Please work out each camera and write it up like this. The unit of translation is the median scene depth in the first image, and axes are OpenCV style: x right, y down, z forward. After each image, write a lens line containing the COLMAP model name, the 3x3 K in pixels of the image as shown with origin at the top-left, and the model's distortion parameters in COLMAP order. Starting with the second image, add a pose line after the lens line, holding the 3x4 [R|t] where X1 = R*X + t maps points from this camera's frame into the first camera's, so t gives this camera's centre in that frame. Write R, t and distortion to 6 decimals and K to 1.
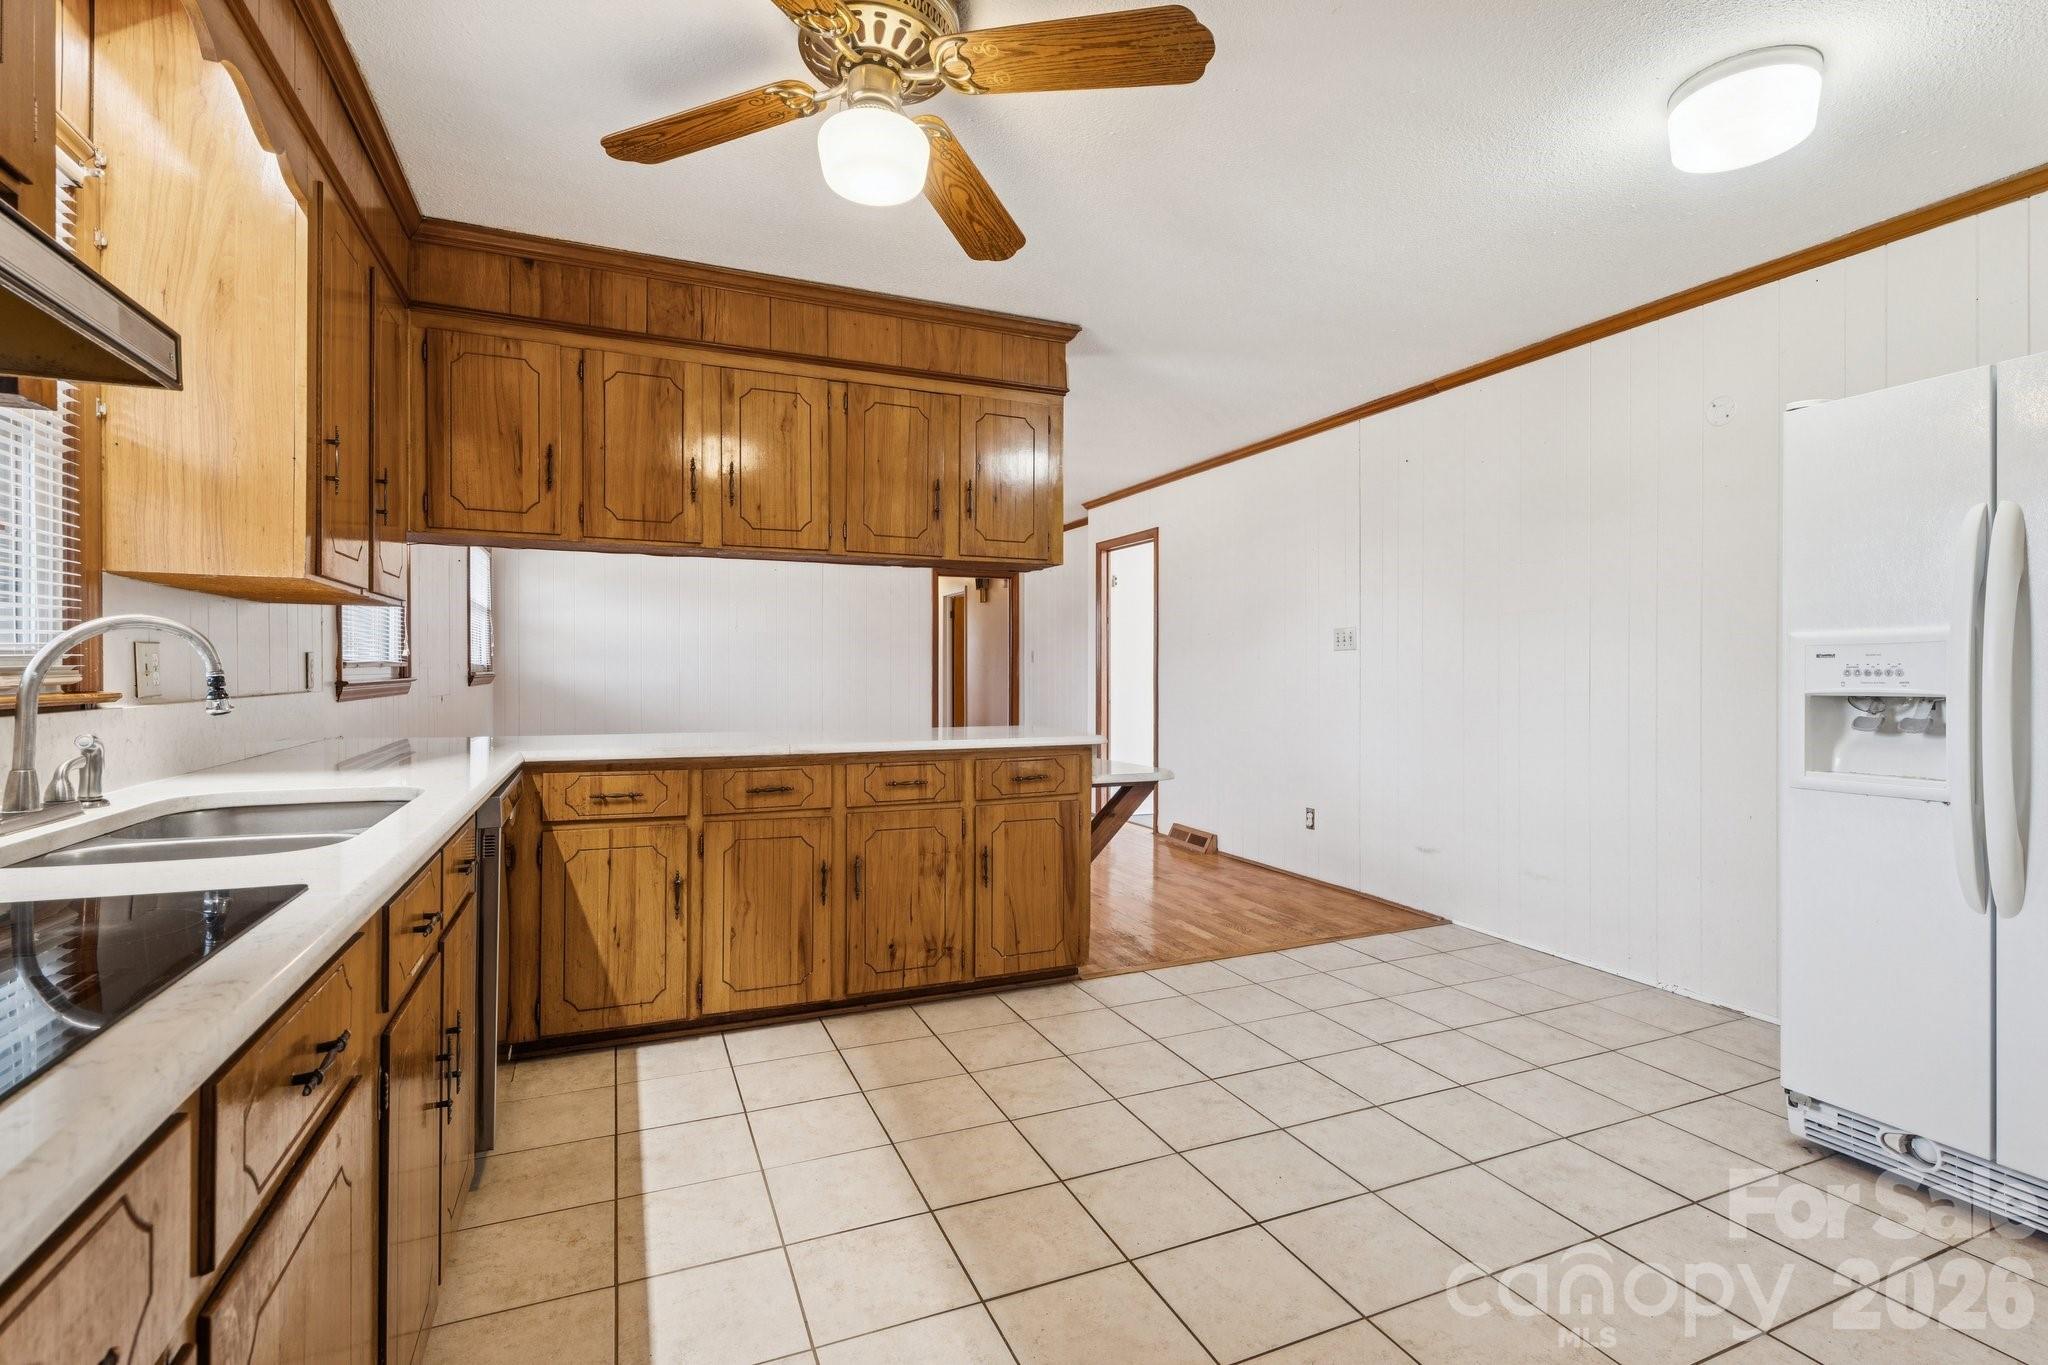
lens RADIAL K [[956.2, 0, 1029.9], [0, 956.2, 673.8], [0, 0, 1]] dist [0.000324, -0.000123]
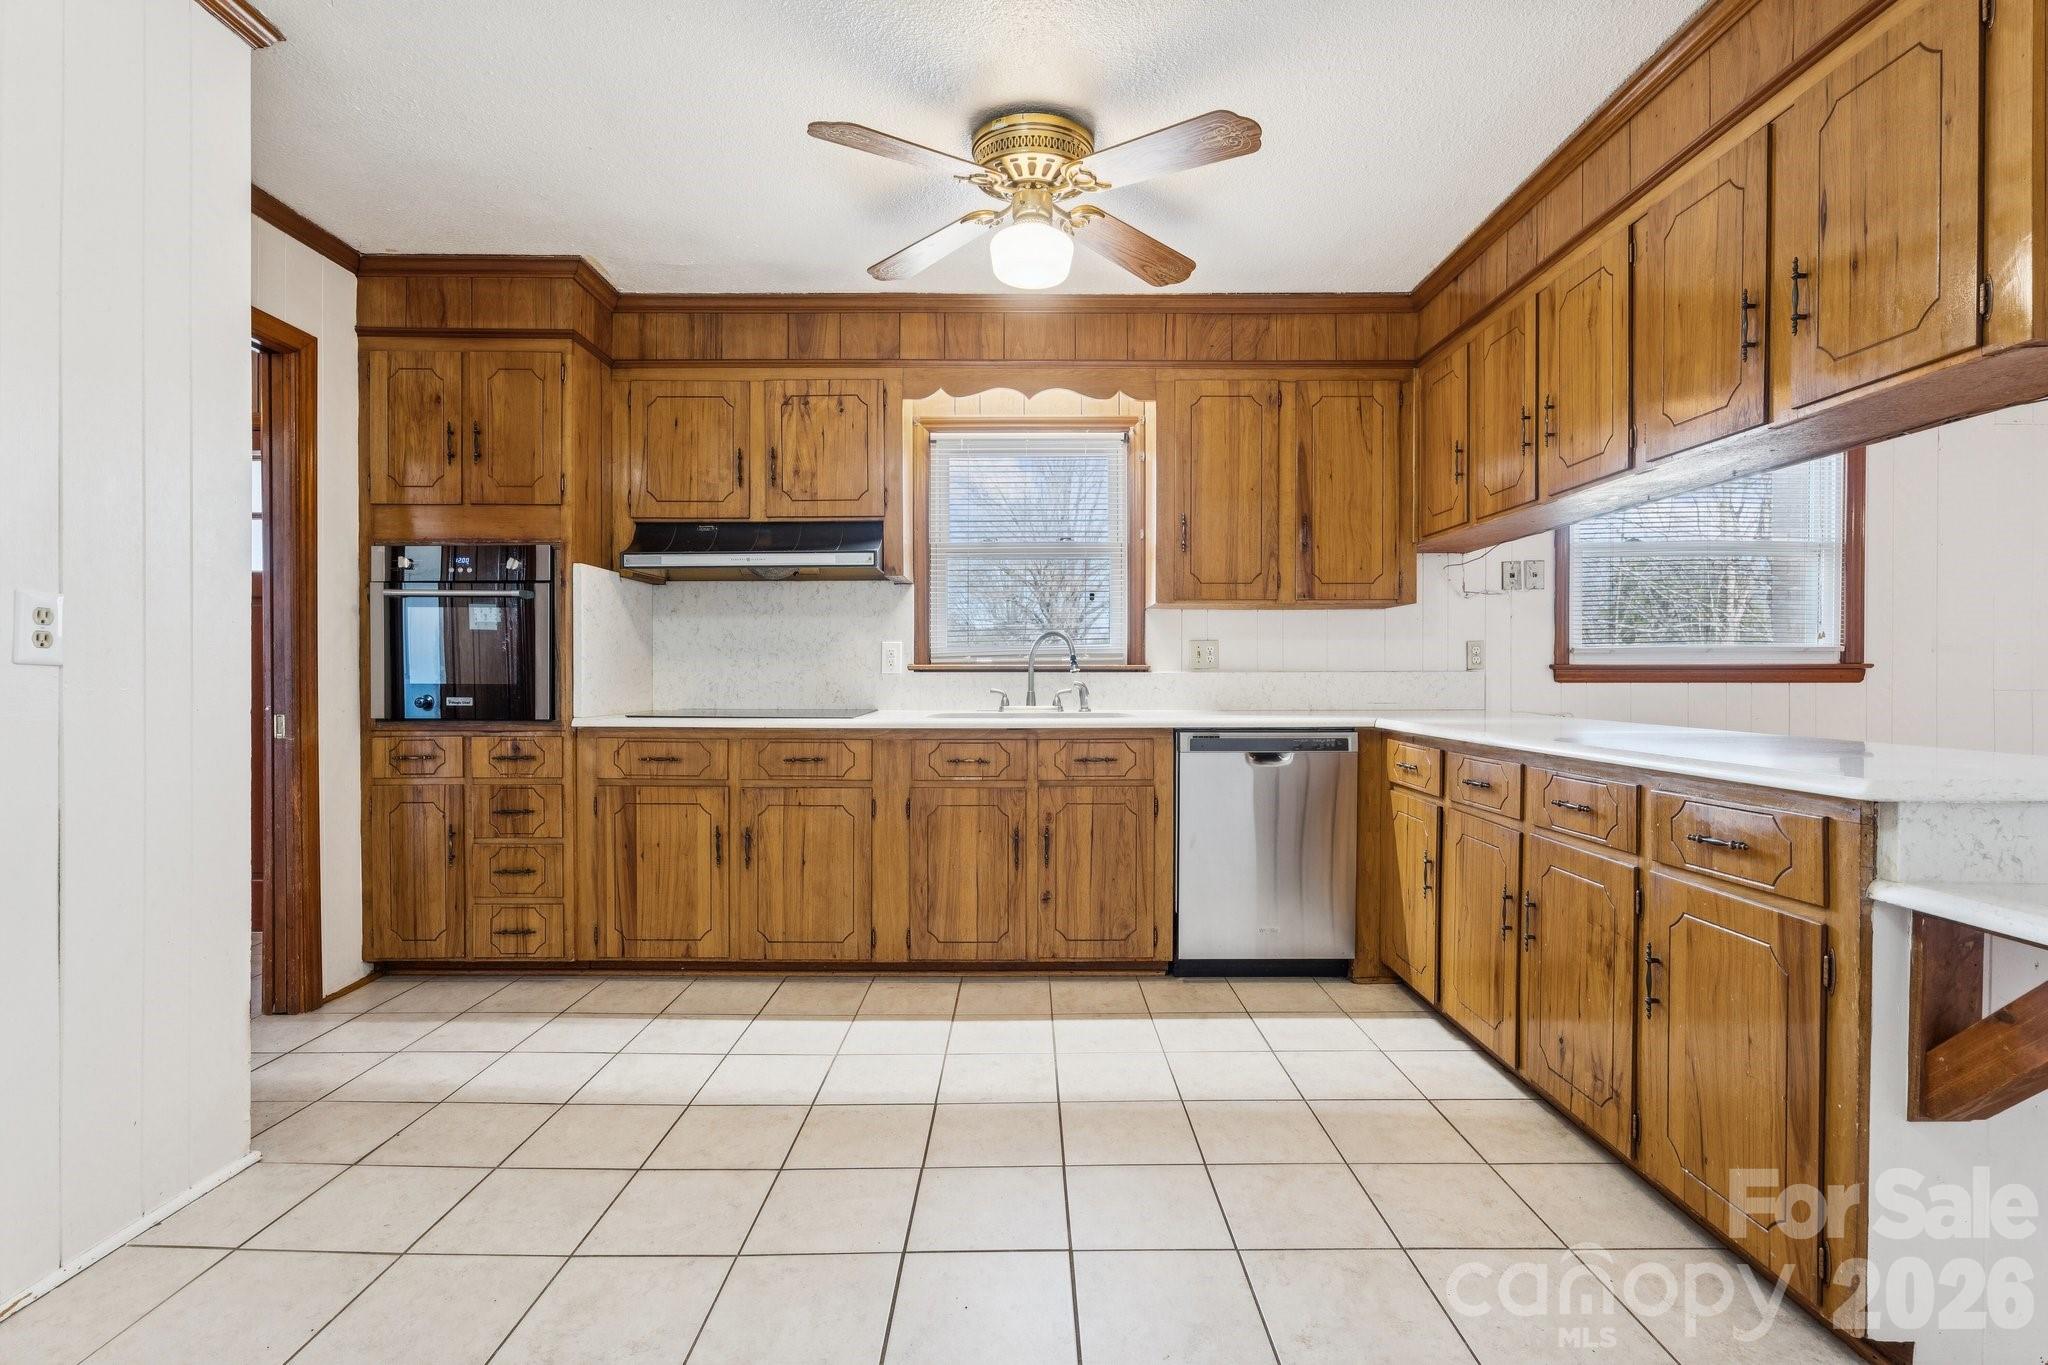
lens RADIAL K [[956.2, 0, 1029.9], [0, 956.2, 673.8], [0, 0, 1]] dist [0.000324, -0.000123]
pose [[-0.401268, -0.001196, -0.915960, 0.703503], [-0.002241, 0.999997, -0.000323, 0.025201], [0.915958, 0.001923, -0.401270, 1.022480]]
